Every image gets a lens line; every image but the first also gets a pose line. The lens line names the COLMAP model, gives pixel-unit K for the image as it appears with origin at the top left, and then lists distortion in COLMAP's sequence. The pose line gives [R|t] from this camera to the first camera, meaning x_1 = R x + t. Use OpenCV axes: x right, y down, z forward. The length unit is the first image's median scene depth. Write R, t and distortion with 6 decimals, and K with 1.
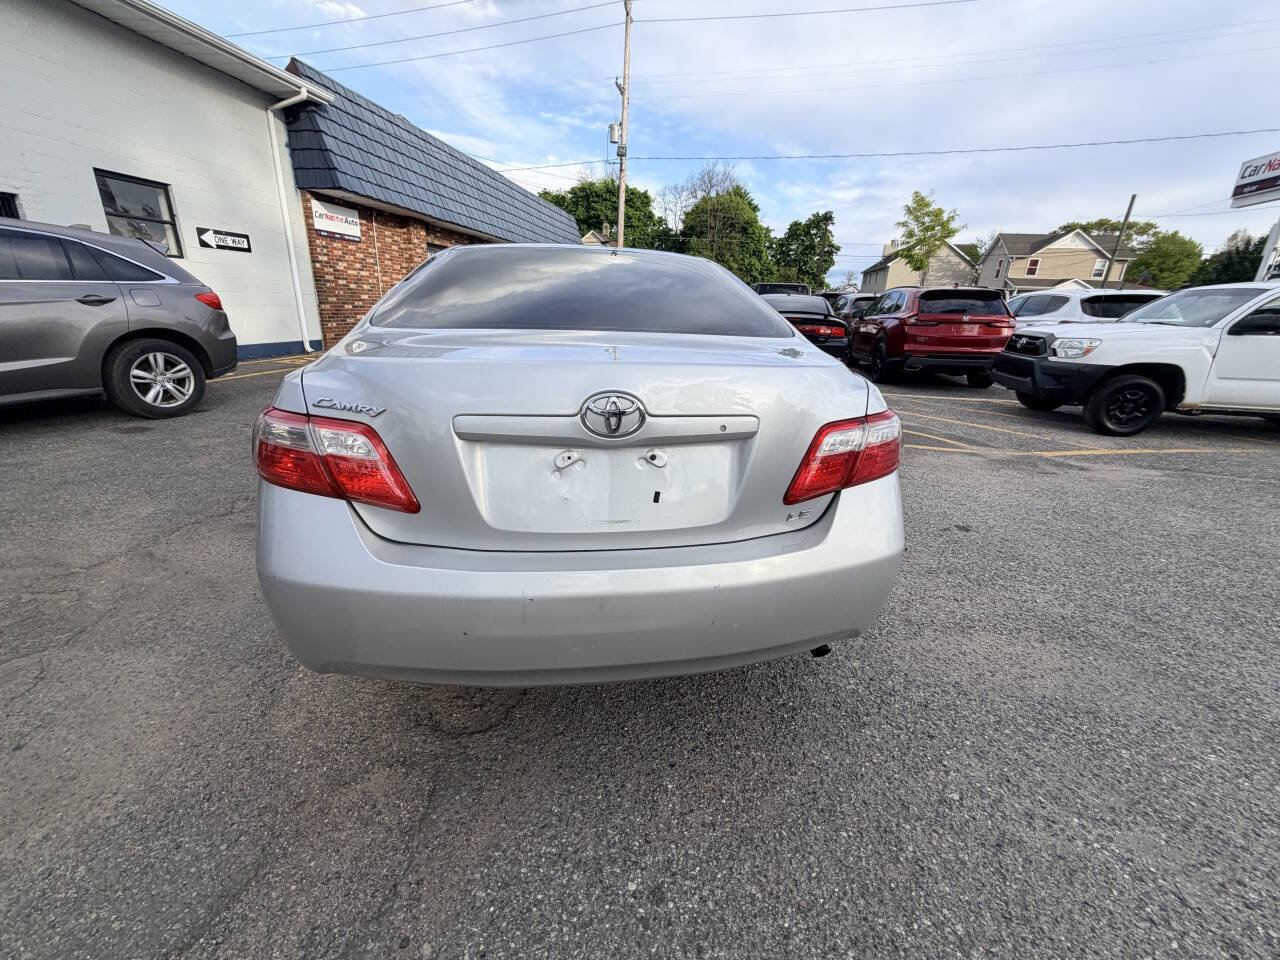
lens RADIAL K [[508.0, 0, 638.5], [0, 508.0, 479.0], [0, 0, 1]] dist [-0.000323, -0.000169]
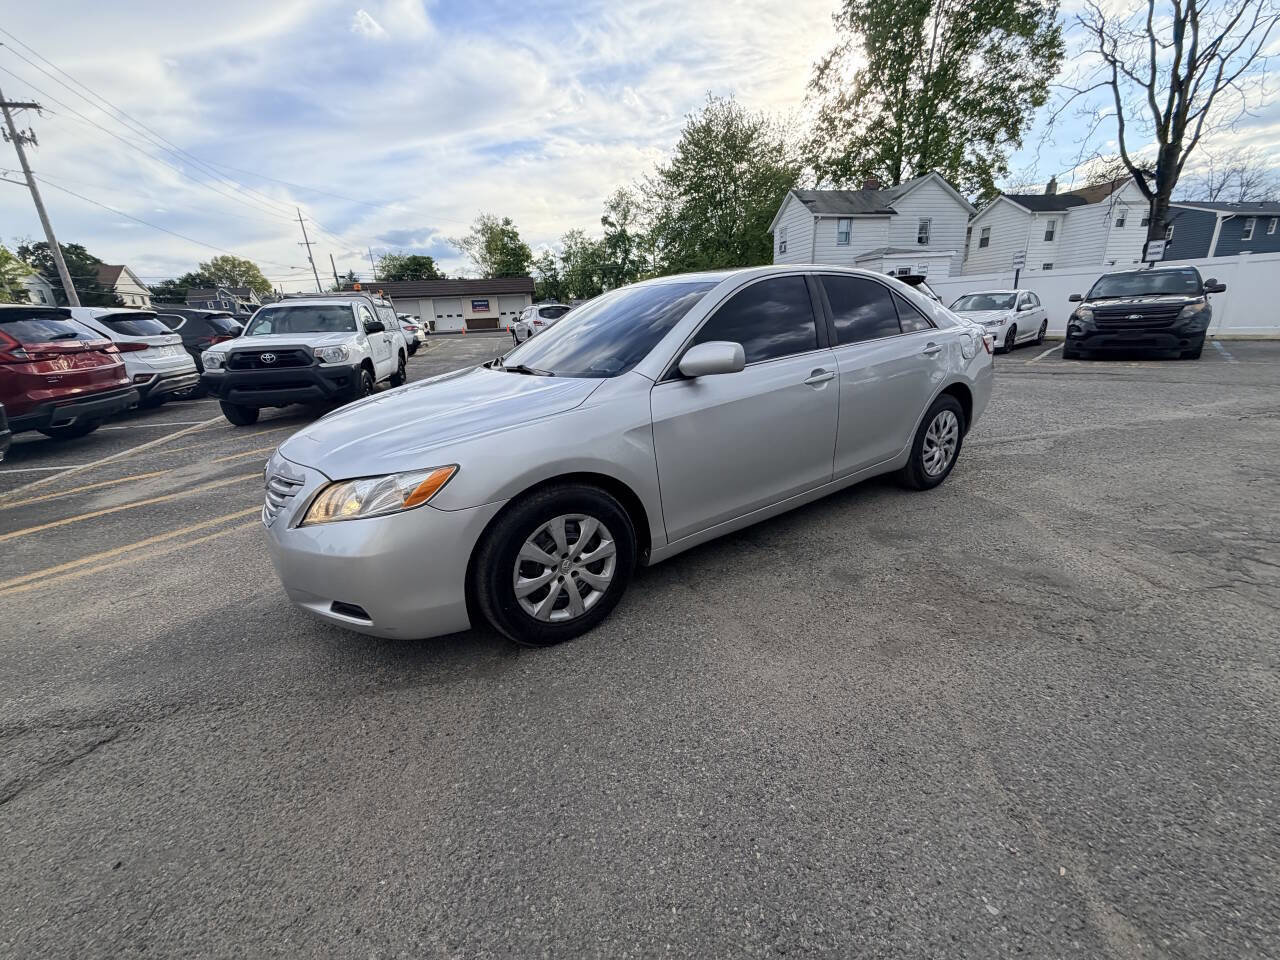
lens RADIAL K [[508.0, 0, 638.9], [0, 508.0, 481.1], [0, 0, 1]] dist [-0.000323, -0.000169]
pose [[-0.440767, -0.288957, 0.849840, -0.303778], [0.318788, 0.834658, 0.449133, -0.169031], [-0.839106, 0.468882, -0.275773, 0.462626]]
